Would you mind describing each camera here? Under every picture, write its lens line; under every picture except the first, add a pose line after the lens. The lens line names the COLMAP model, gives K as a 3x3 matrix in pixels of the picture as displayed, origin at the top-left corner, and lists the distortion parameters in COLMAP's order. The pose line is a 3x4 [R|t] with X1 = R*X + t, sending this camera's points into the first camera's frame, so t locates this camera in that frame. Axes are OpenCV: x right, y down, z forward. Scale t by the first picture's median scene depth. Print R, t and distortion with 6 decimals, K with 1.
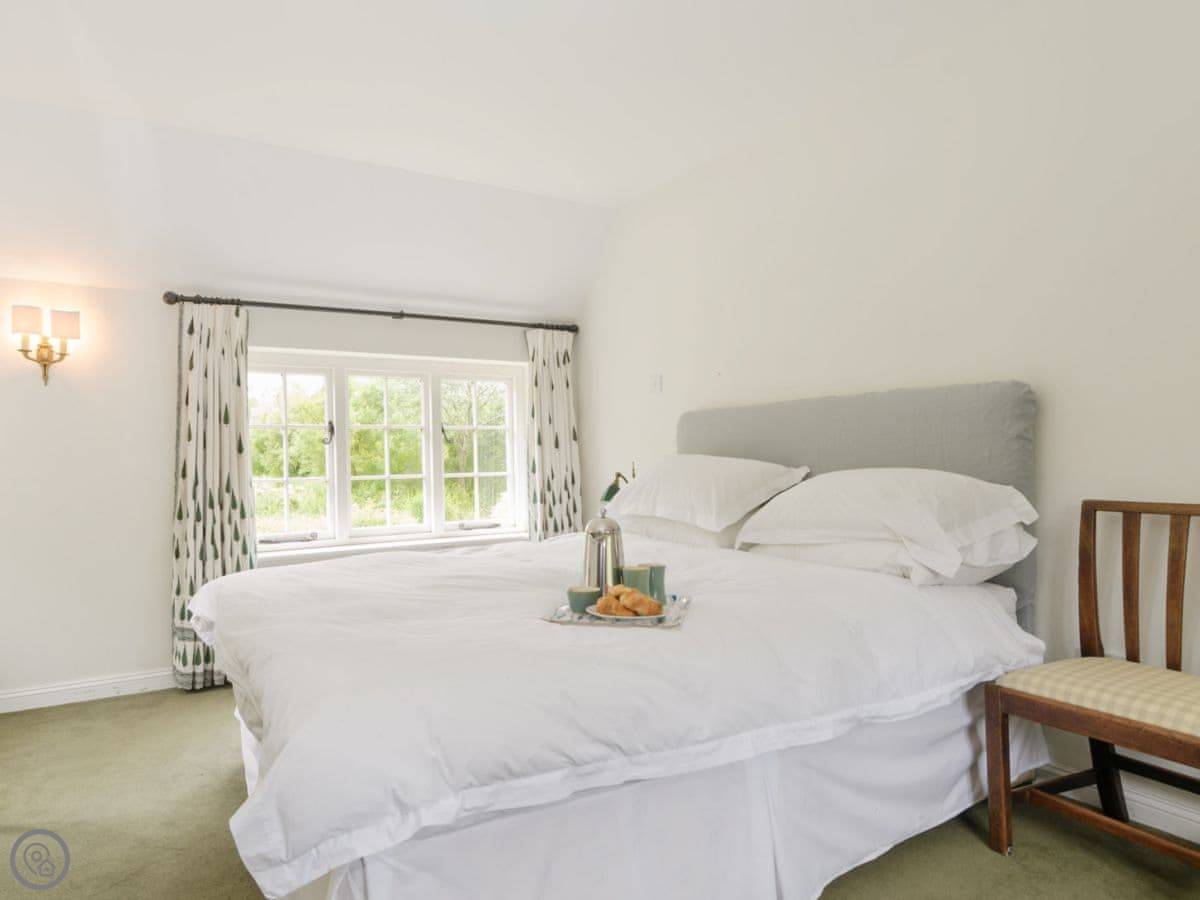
lens RADIAL K [[691.4, 0, 598.4], [0, 691.4, 459.0], [0, 0, 1]] dist [0.002425, -0.000097]
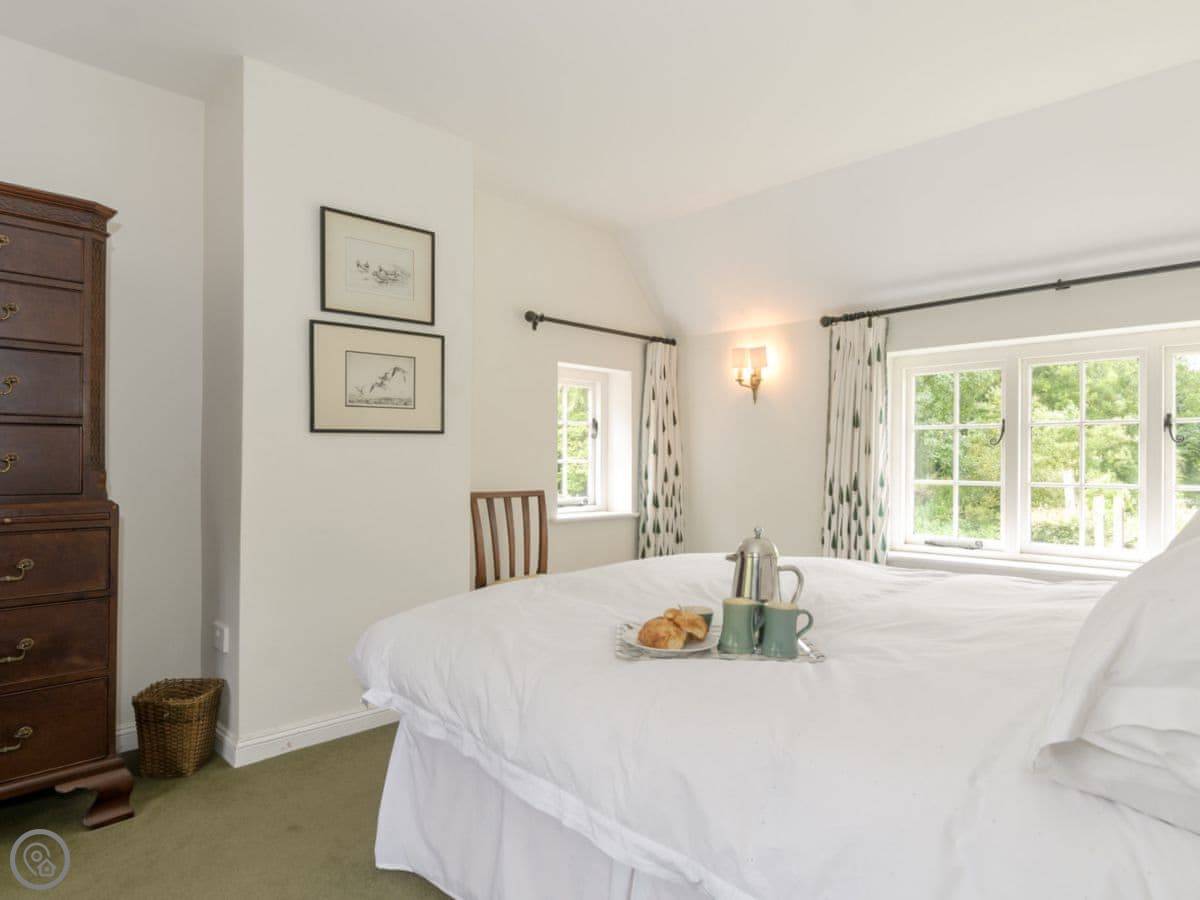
lens RADIAL K [[691.4, 0, 598.4], [0, 691.4, 459.0], [0, 0, 1]] dist [0.002425, -0.000097]
pose [[0.291642, 0.014318, -0.956420, 0.389934], [-0.011526, 0.999868, 0.011454, -0.009385], [0.956458, 0.007683, 0.291768, 0.293390]]
